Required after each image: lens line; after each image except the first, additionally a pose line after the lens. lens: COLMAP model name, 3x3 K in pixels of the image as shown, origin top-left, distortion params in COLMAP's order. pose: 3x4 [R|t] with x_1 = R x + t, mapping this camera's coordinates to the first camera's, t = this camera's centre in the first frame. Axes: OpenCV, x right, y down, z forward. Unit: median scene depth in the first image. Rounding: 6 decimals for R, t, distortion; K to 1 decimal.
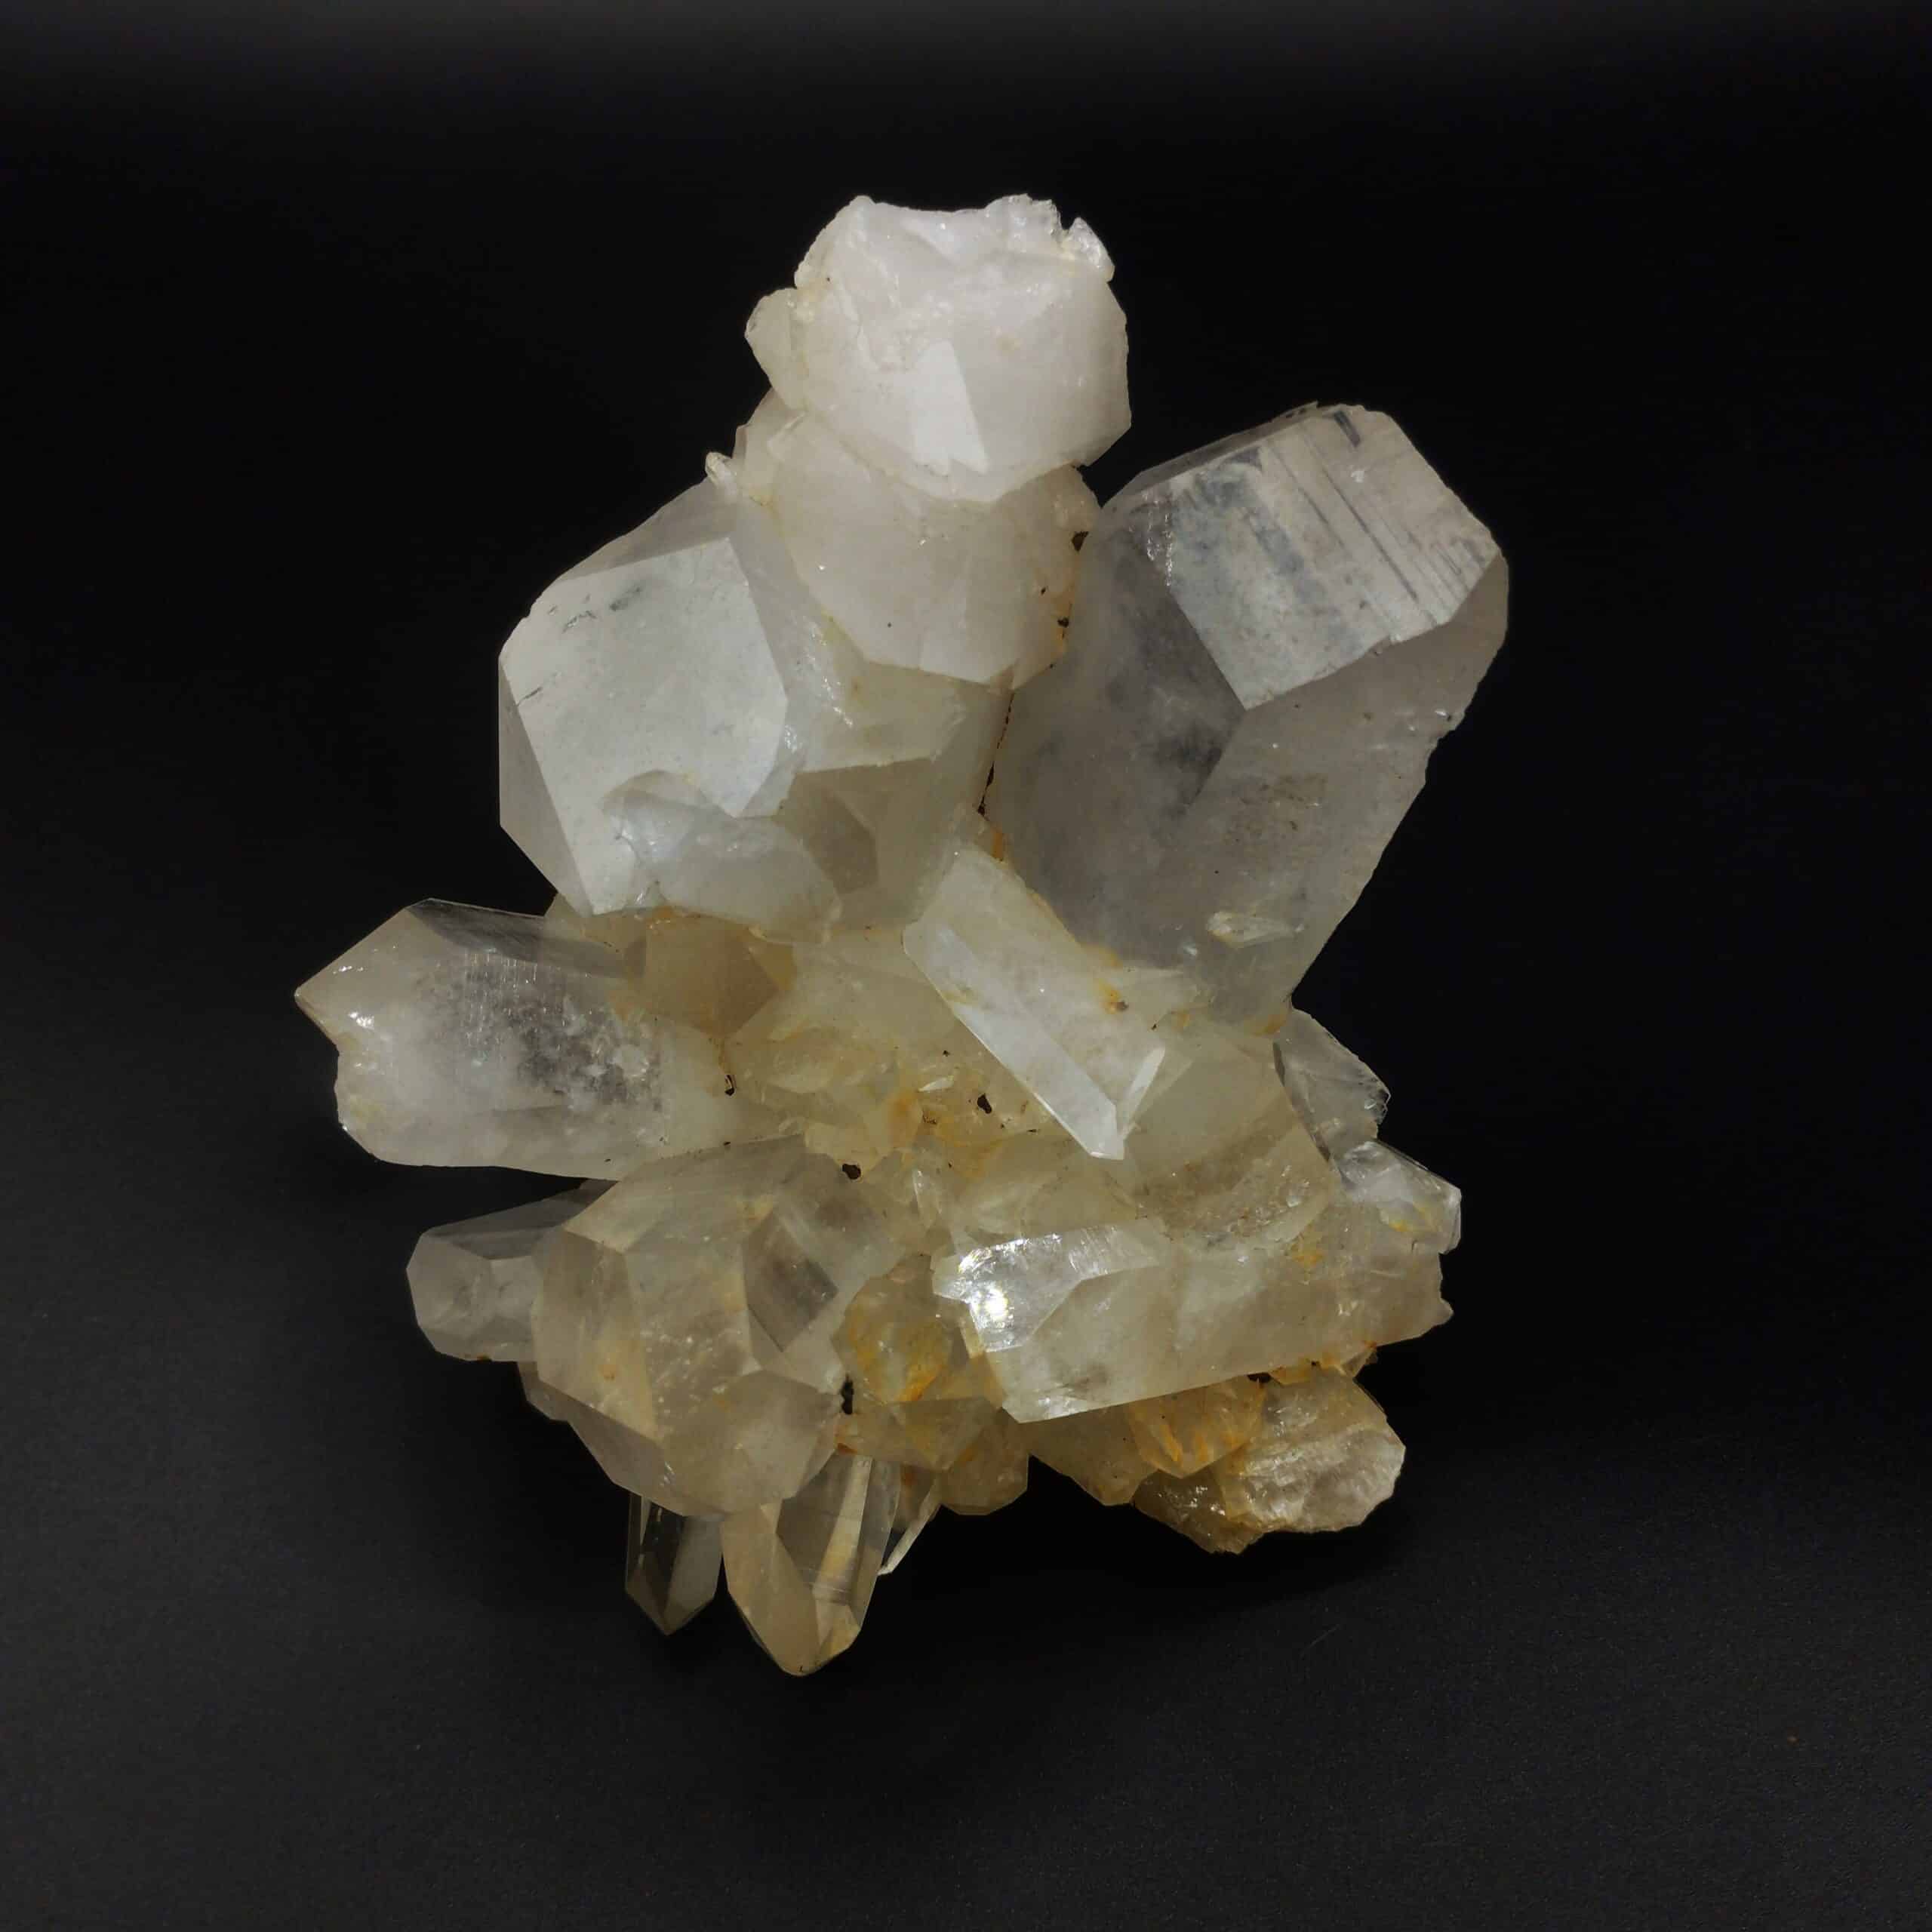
lens RADIAL K [[2274.9, 0, 966.0], [0, 2274.9, 966.0], [0, 0, 1]] dist [-0.012044, 0.002850]
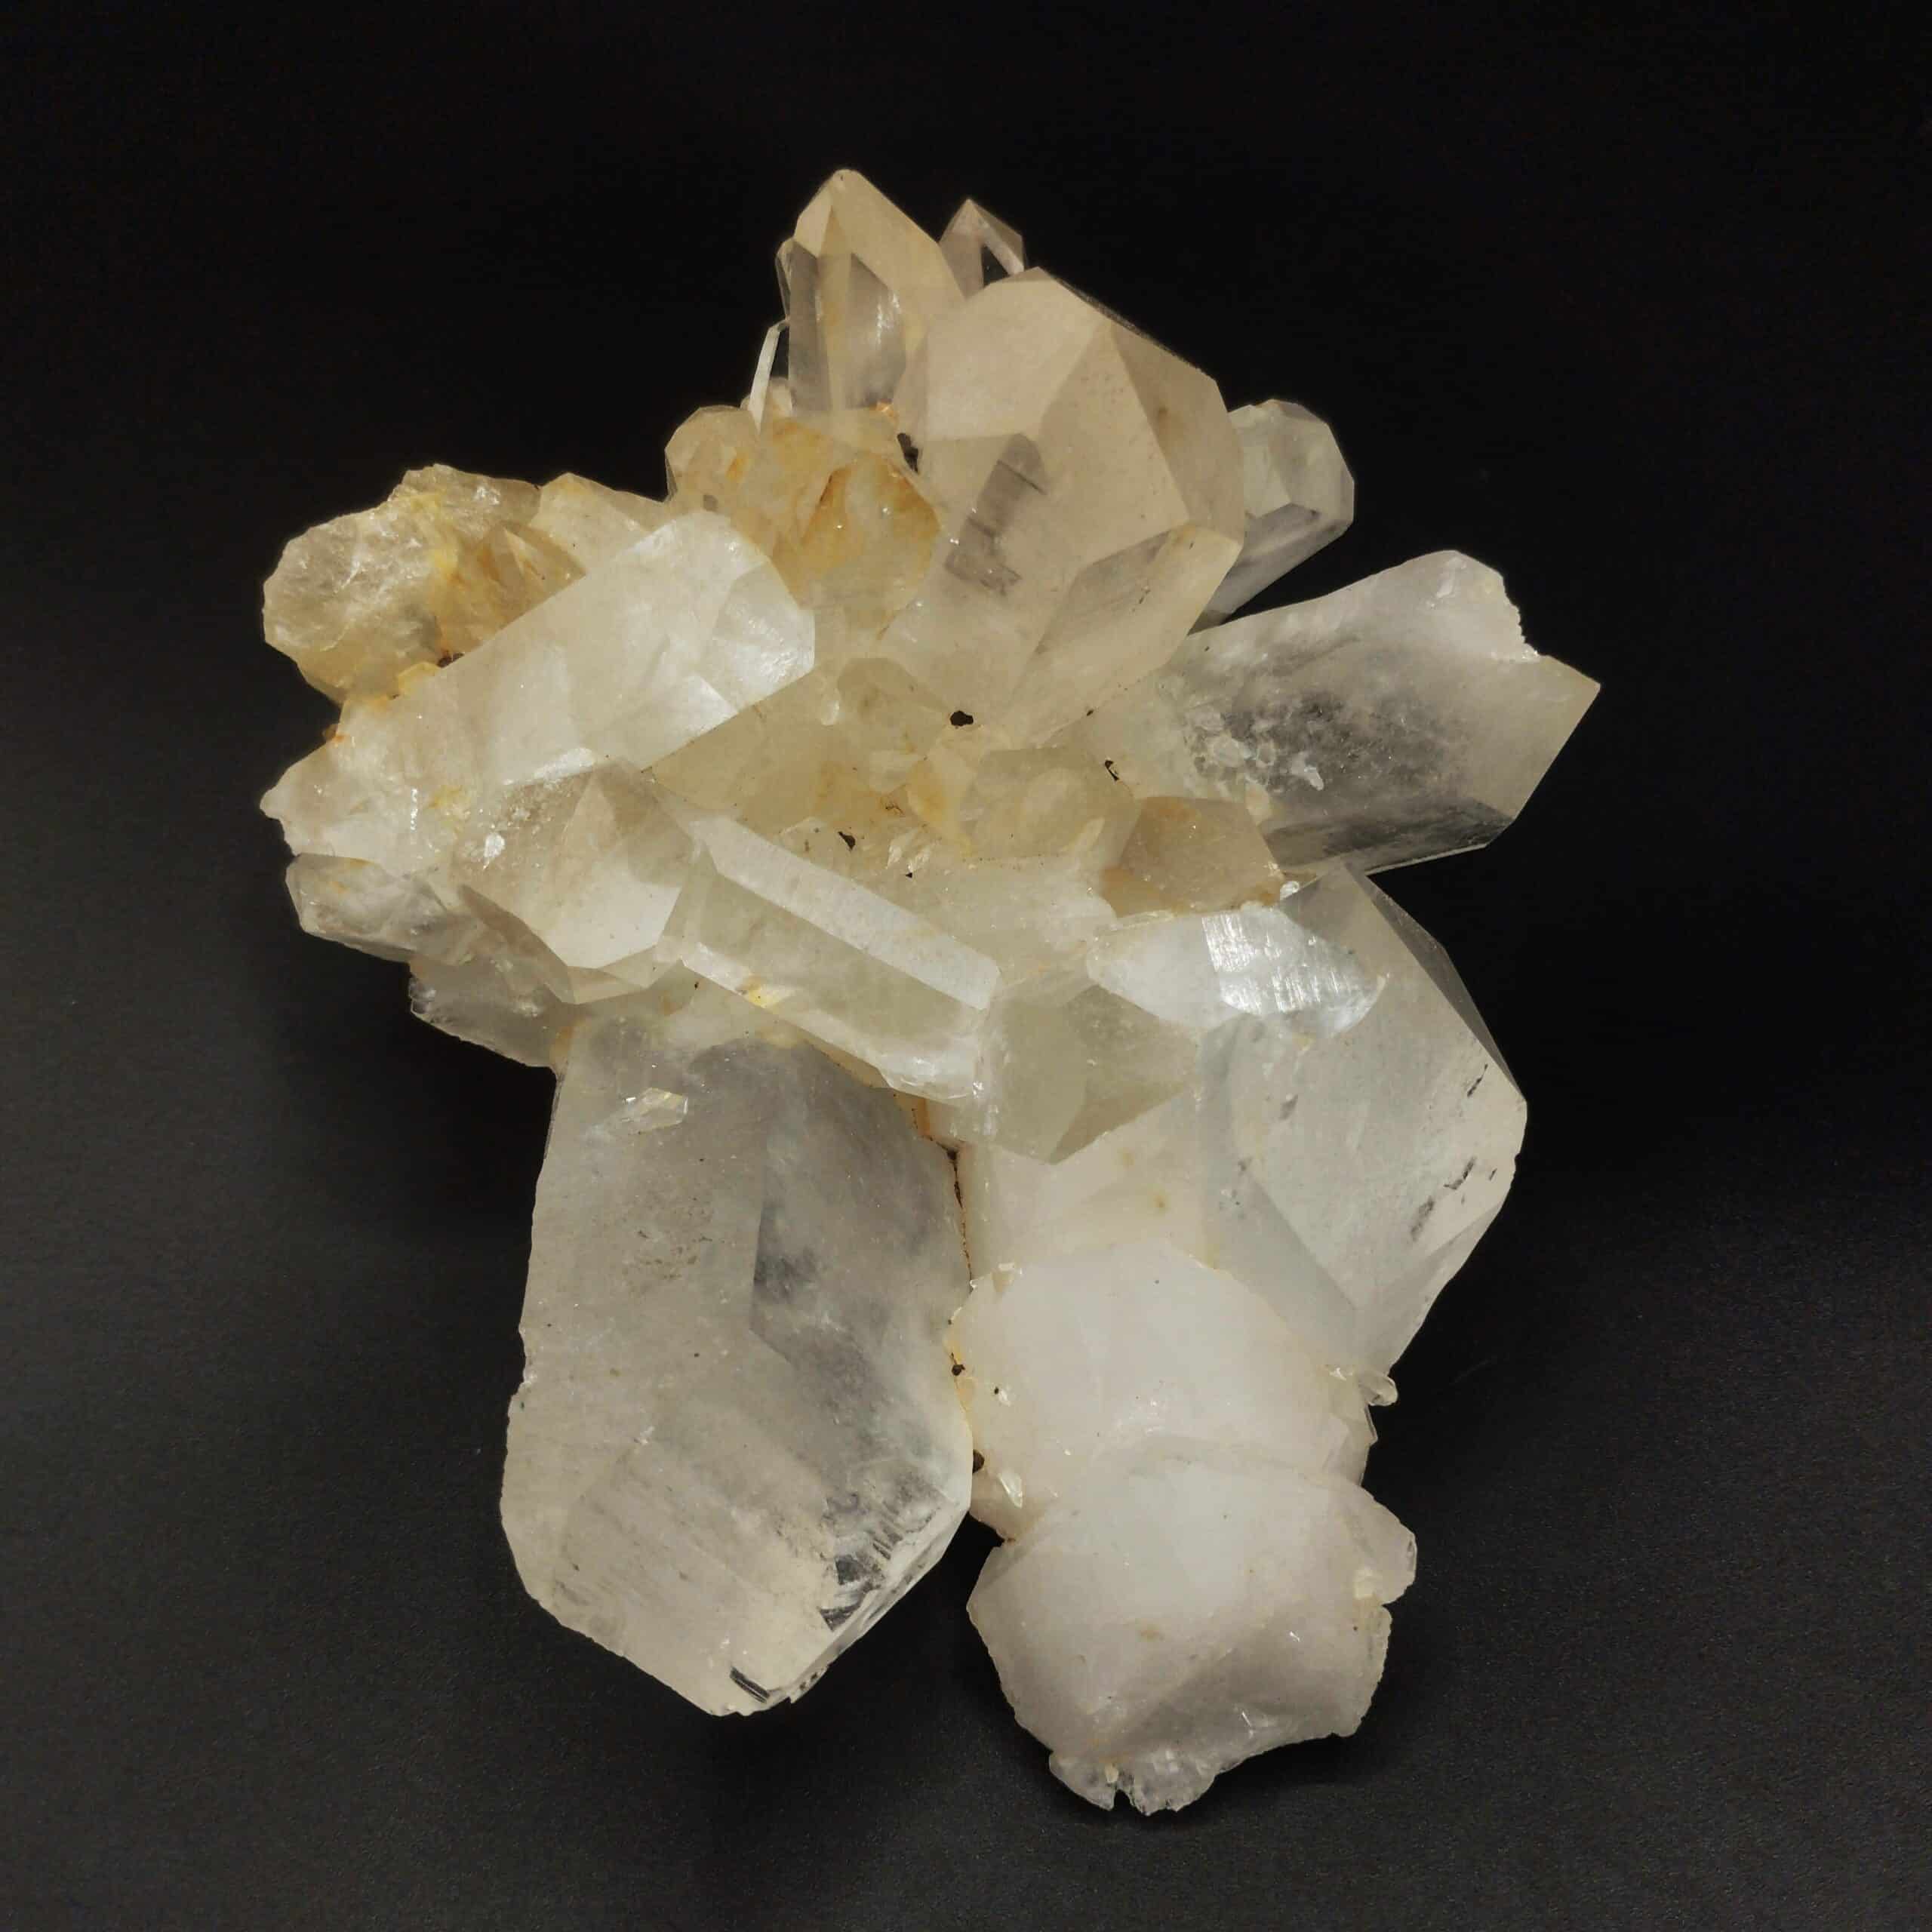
lens RADIAL K [[2274.9, 0, 966.0], [0, 2274.9, 966.0], [0, 0, 1]] dist [-0.012044, 0.002850]
pose [[-0.931727, 0.339185, -0.129761, 0.102822], [-0.348026, -0.936029, 0.052236, -0.052182], [-0.103742, 0.093830, 0.990168, 0.111052]]
